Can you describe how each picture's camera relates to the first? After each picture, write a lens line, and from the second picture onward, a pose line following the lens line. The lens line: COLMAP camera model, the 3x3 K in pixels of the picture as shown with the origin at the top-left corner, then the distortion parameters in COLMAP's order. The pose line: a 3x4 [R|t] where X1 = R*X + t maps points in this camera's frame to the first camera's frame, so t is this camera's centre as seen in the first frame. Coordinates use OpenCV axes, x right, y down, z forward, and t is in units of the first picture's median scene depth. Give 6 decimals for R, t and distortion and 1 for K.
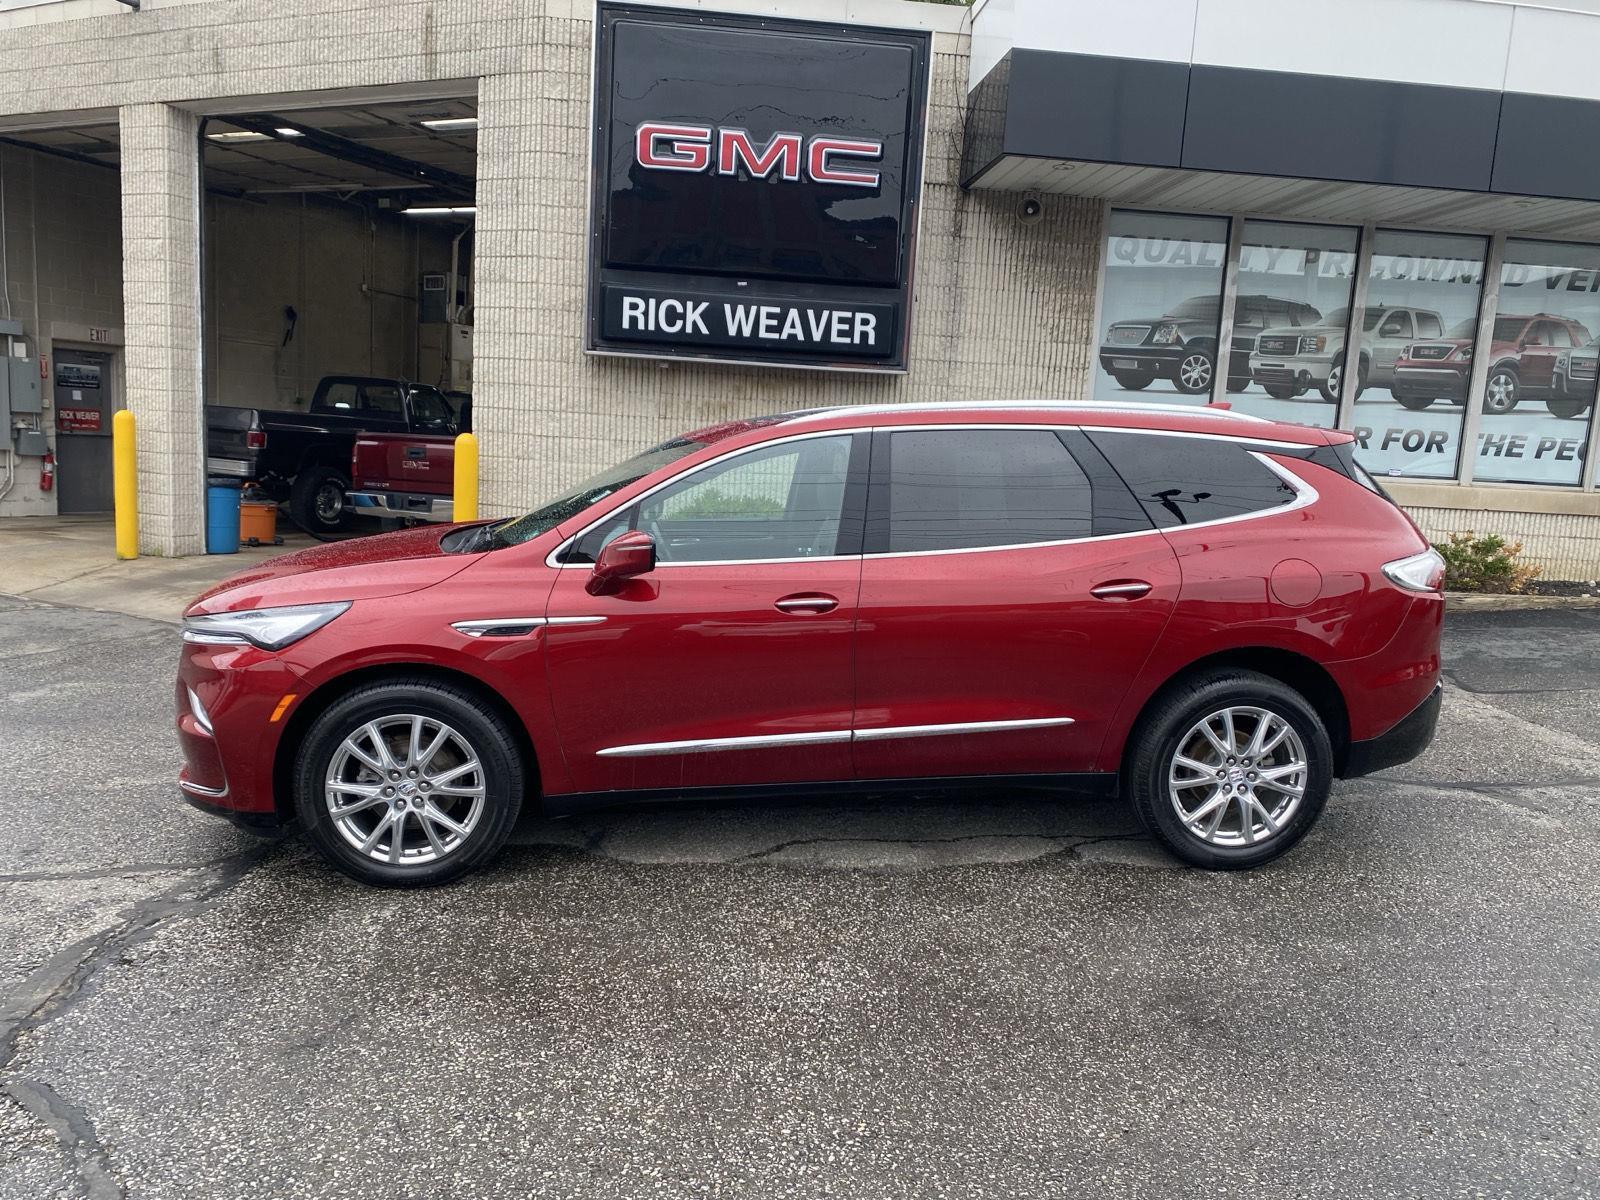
lens RADIAL K [[1211.0, 0, 779.8], [0, 1211.0, 620.1], [0, 0, 1]] dist [0.049160, -0.053592]
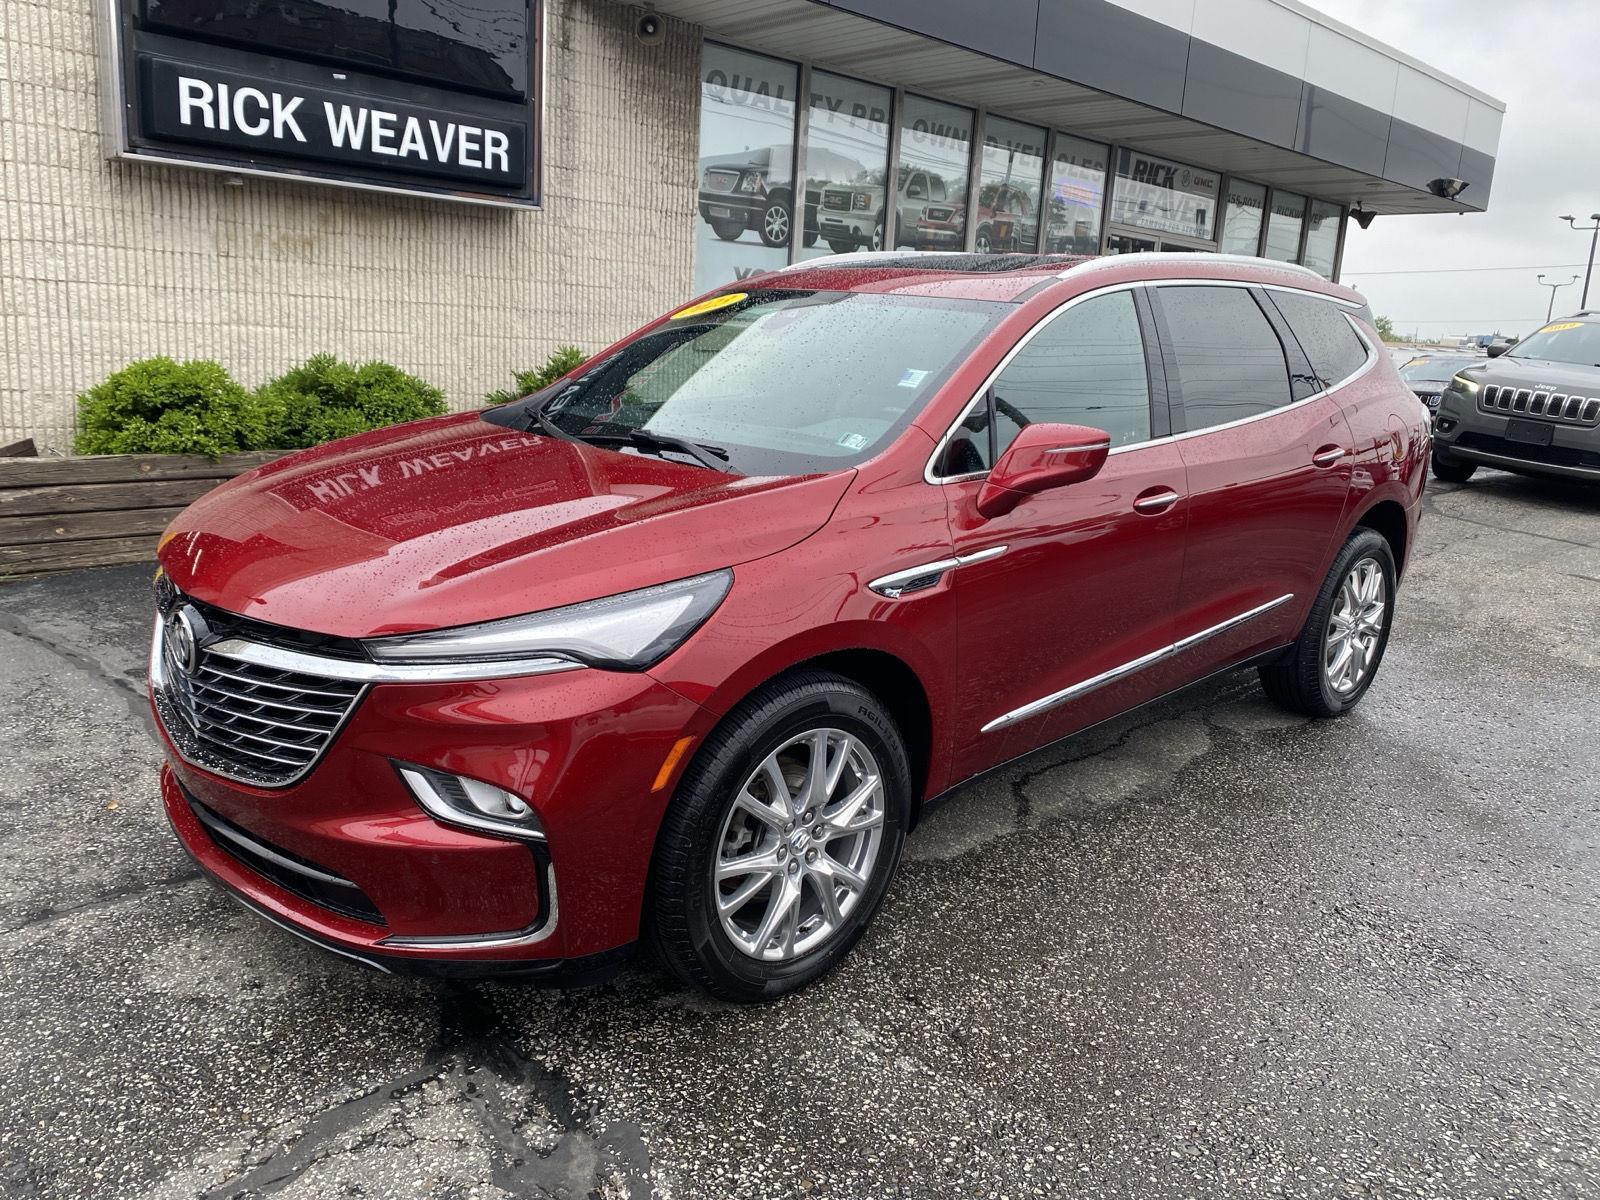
lens RADIAL K [[1217.2, 0, 790.8], [0, 1217.2, 581.8], [0, 0, 1]] dist [0.021722, -0.013636]
pose [[0.791517, -0.133713, 0.596340, -0.302438], [0.080270, 0.990064, 0.115453, -0.033300], [-0.605852, -0.043514, 0.794386, 0.219476]]
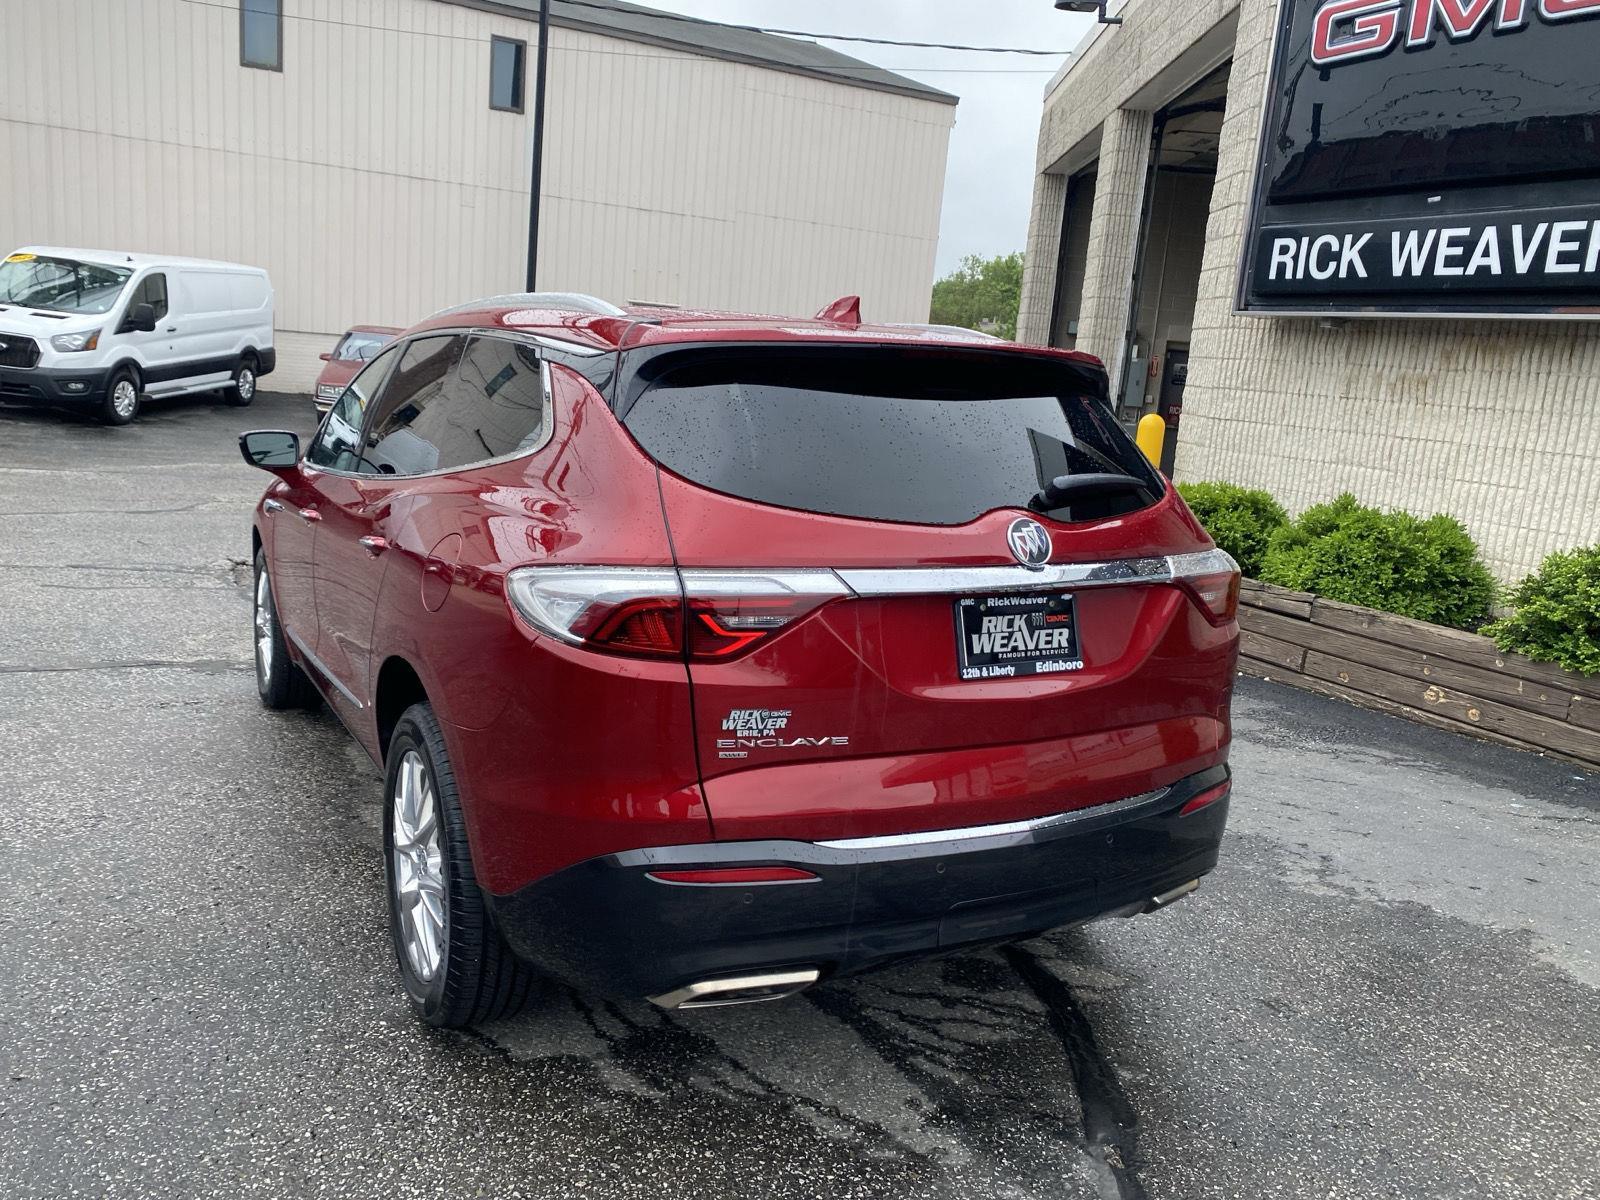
lens RADIAL K [[1217.2, 0, 779.1], [0, 1217.2, 590.3], [0, 0, 1]] dist [0.021722, -0.013636]
pose [[0.388654, 0.150929, -0.908938, 0.481709], [-0.193527, 0.977859, 0.079623, -0.047346], [0.900831, 0.144958, 0.409257, 0.423616]]
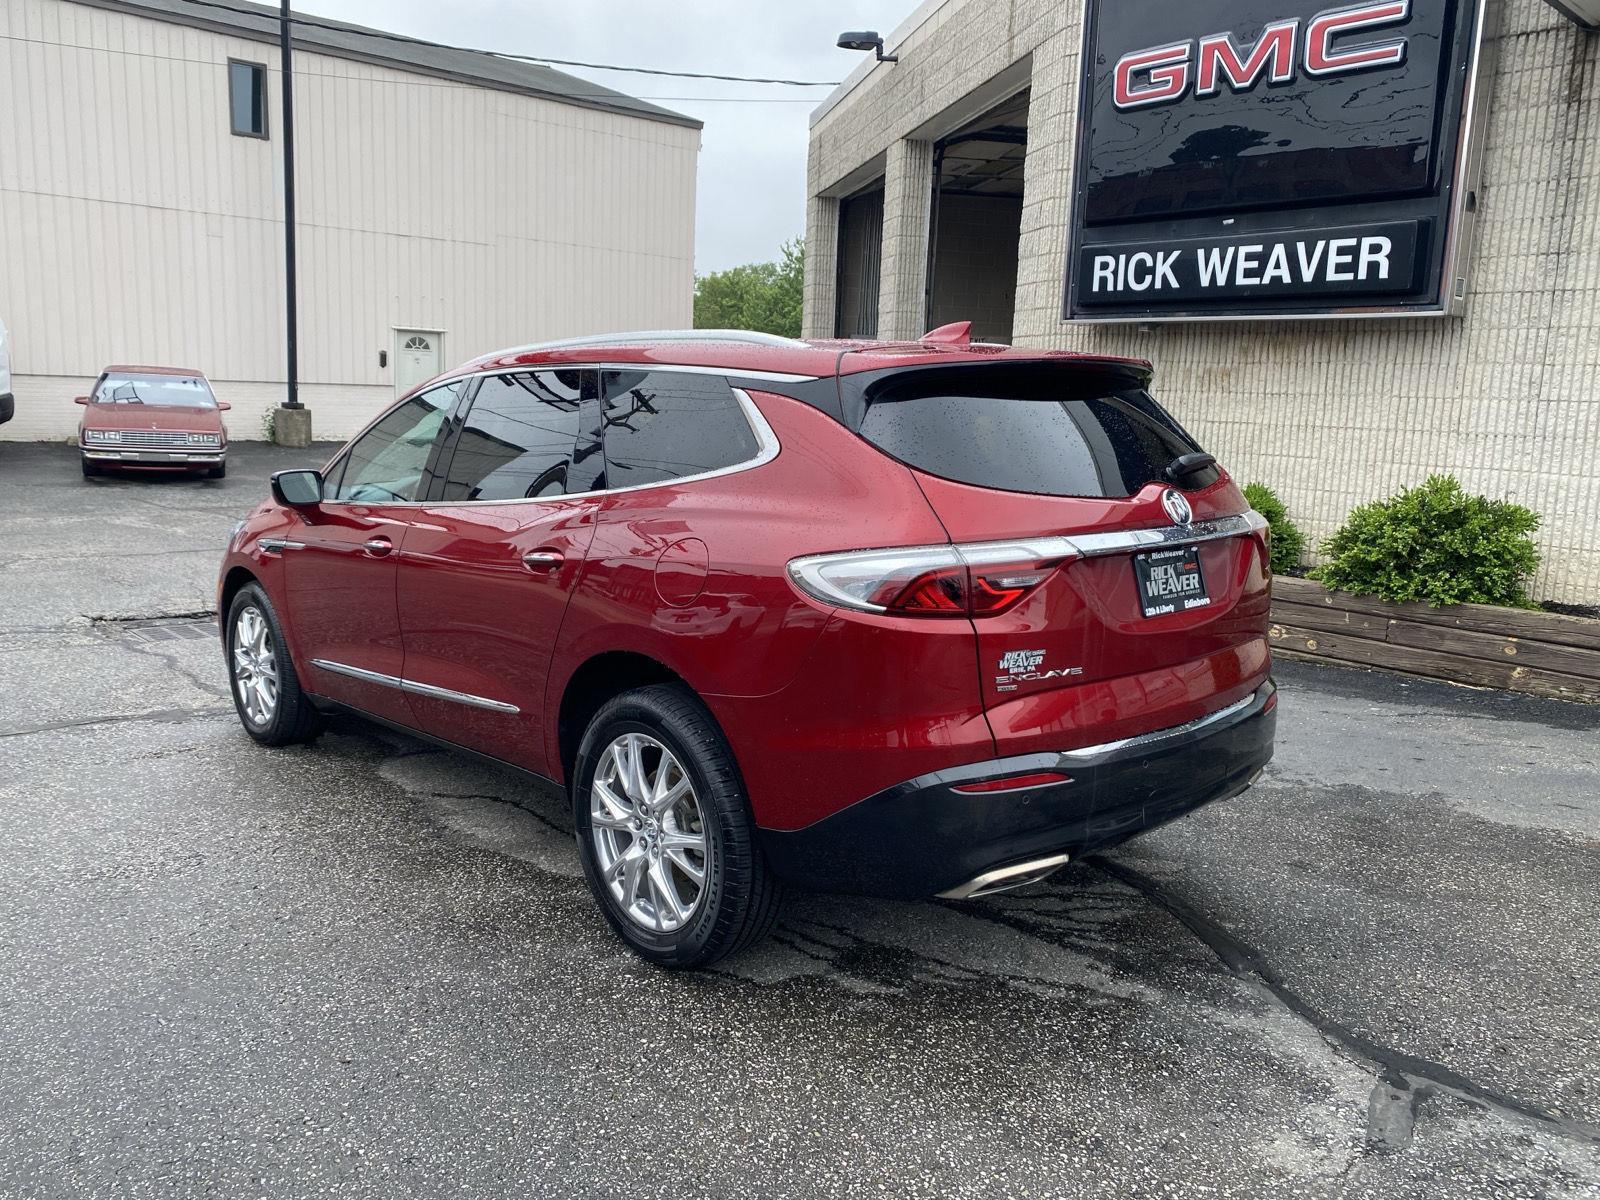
lens RADIAL K [[1217.2, 0, 776.6], [0, 1217.2, 585.1], [0, 0, 1]] dist [0.021722, -0.013636]
pose [[0.583682, 0.095304, -0.806370, 0.474610], [-0.121780, 0.992130, 0.029110, -0.023296], [0.802798, 0.081209, 0.590695, 0.296345]]
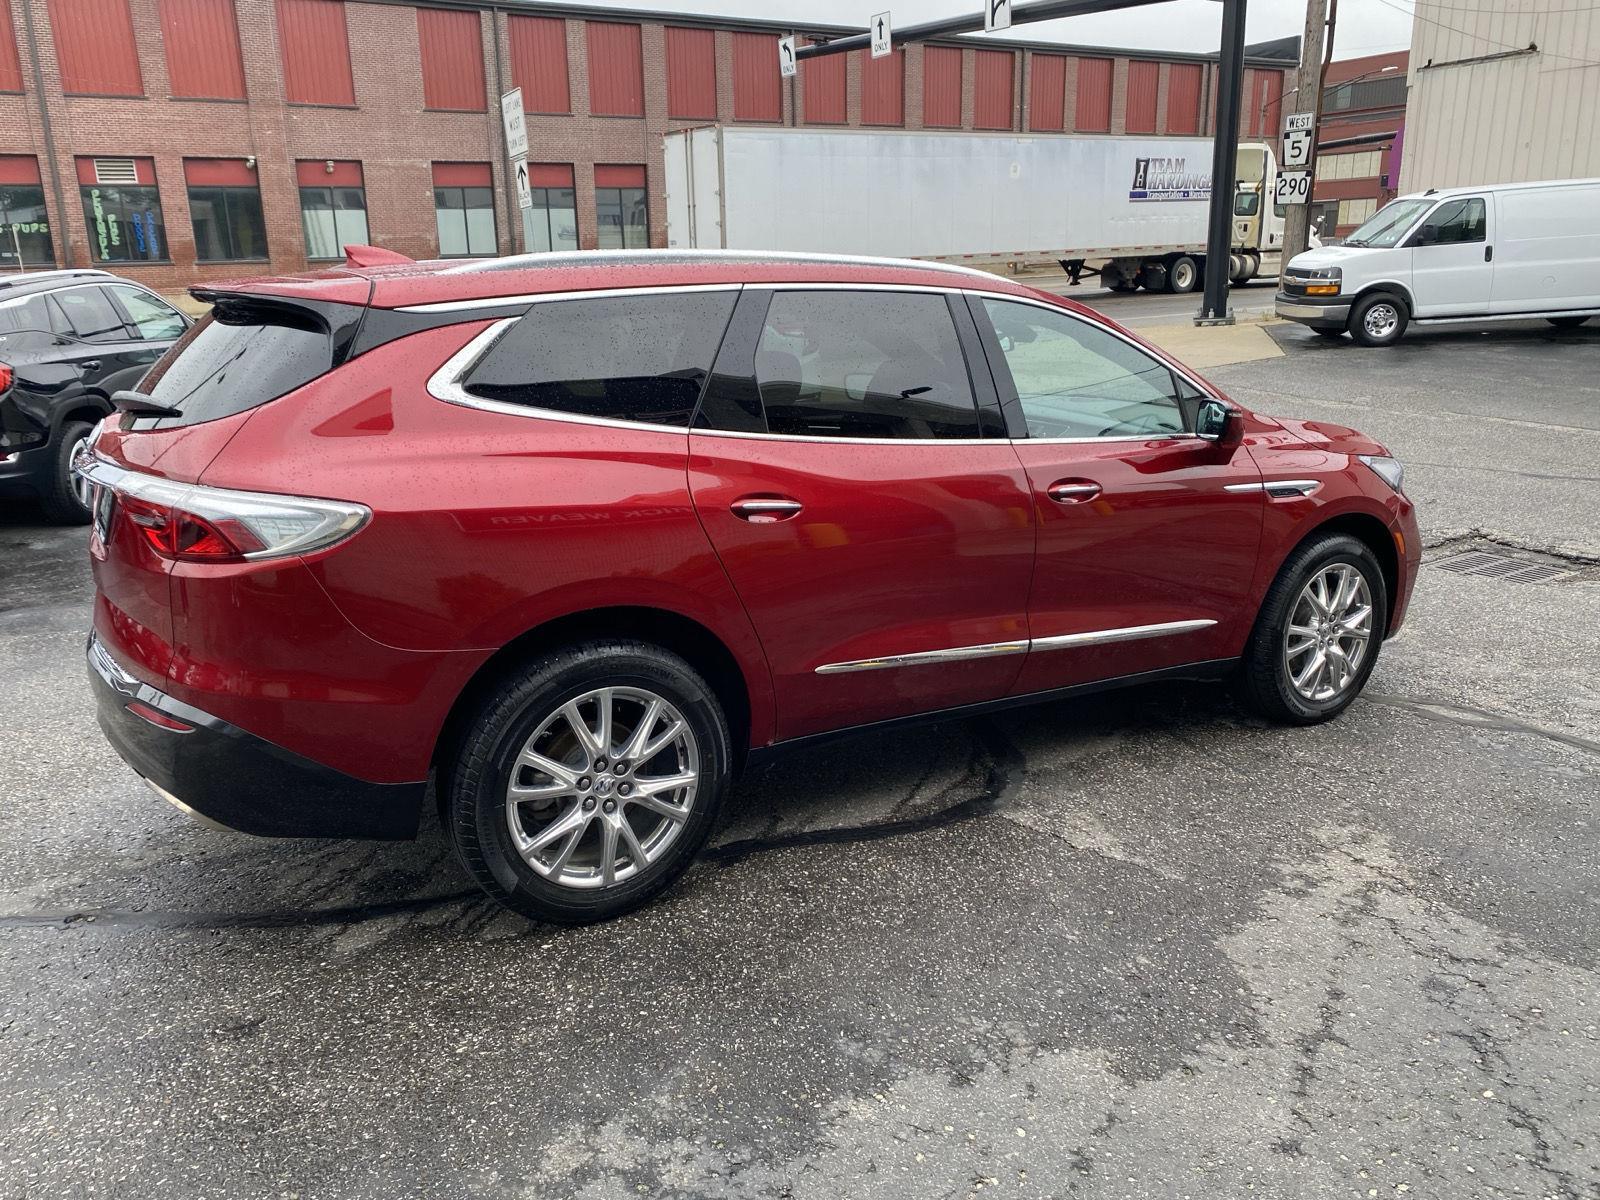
lens RADIAL K [[1217.2, 0, 779.8], [0, 1217.2, 586.5], [0, 0, 1]] dist [0.021722, -0.013636]
pose [[-0.898661, 0.085312, -0.430267, 0.253371], [-0.088433, 0.925526, 0.368214, -0.149453], [0.429636, 0.368950, -0.824190, 0.943003]]
